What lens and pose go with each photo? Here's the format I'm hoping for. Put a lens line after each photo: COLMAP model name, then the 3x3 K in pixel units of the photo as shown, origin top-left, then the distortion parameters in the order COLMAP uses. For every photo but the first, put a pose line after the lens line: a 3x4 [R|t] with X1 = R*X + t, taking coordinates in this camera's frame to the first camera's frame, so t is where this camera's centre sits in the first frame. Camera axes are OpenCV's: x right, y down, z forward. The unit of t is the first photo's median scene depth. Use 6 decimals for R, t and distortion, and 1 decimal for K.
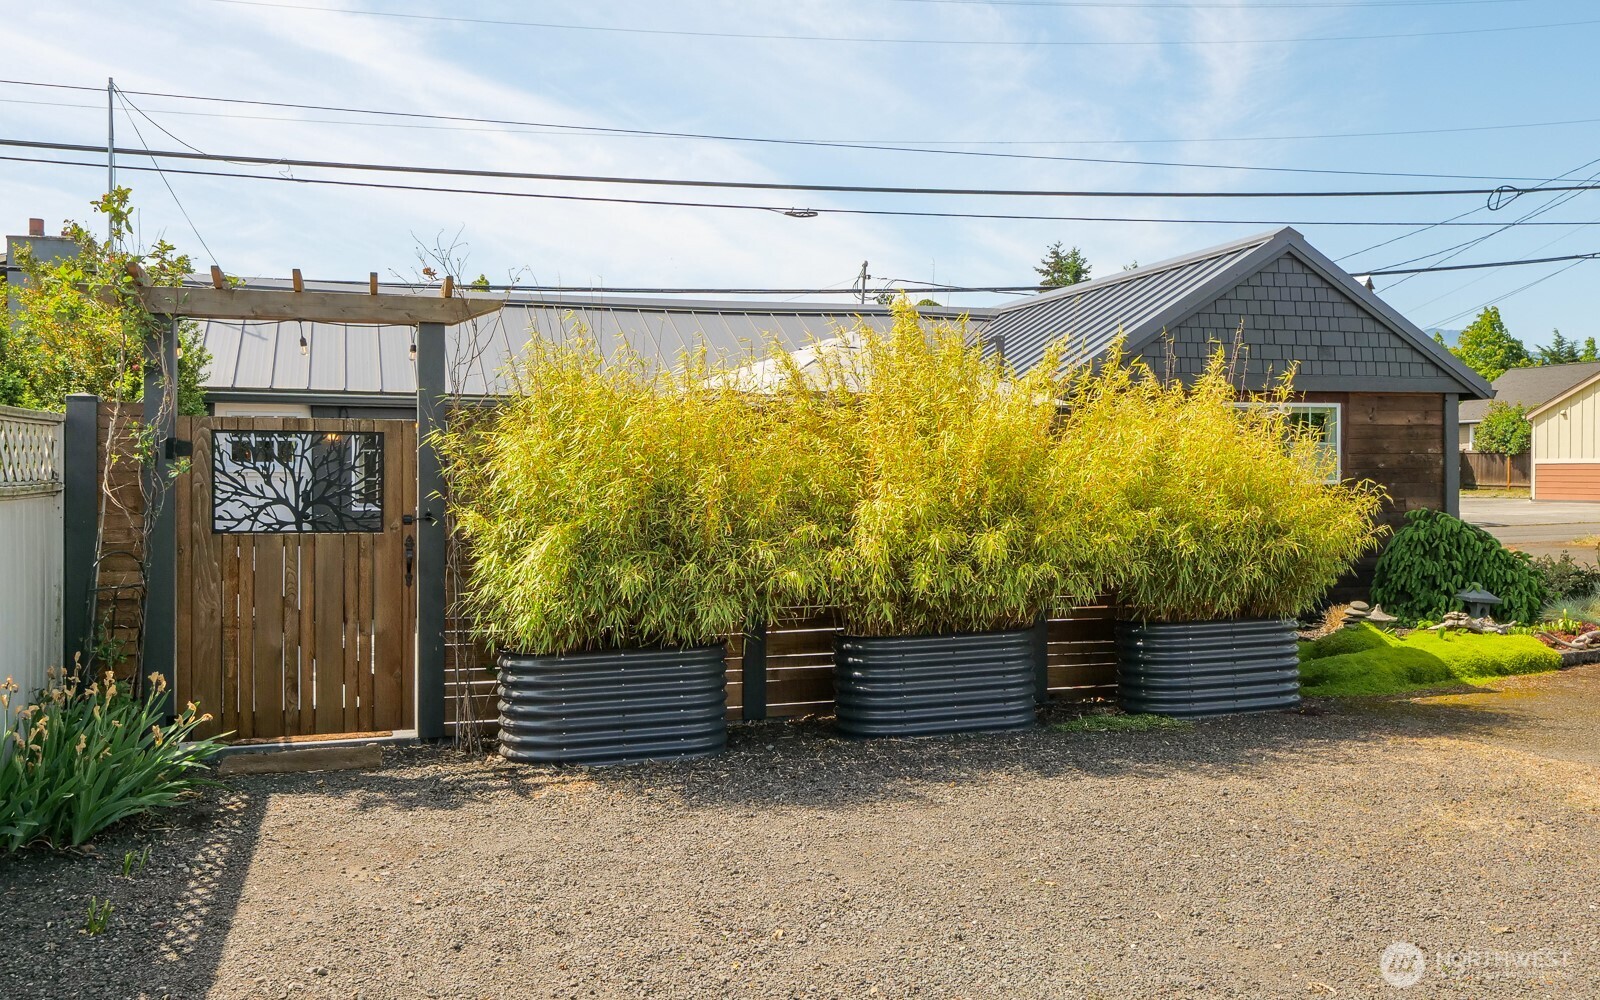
lens RADIAL K [[1373.9, 0, 800.0], [0, 1373.9, 500.0], [0, 0, 1]] dist [-0.001732, -0.001288]
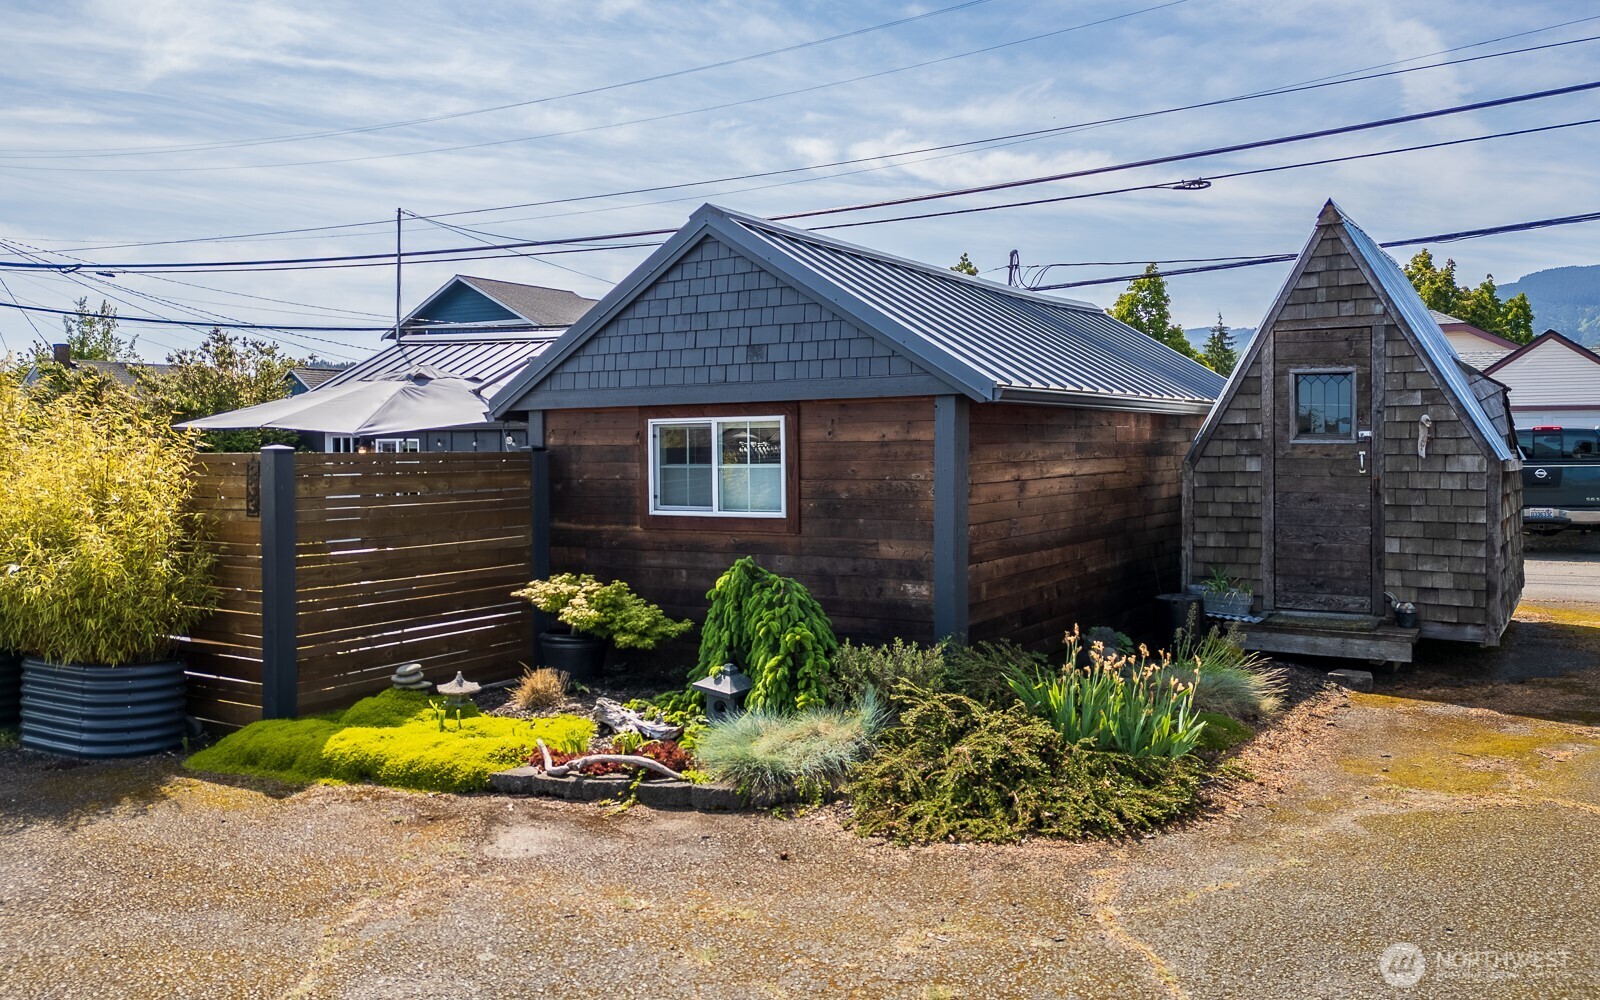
lens RADIAL K [[1209.9, 0, 799.6], [0, 1209.9, 454.0], [0, 0, 1]] dist [0.092633, -0.000919]
pose [[0.659680, 0.003149, -0.751540, 0.913128], [-0.011298, 0.999920, -0.005728, -0.044152], [0.751461, 0.012269, 0.659663, 0.545102]]
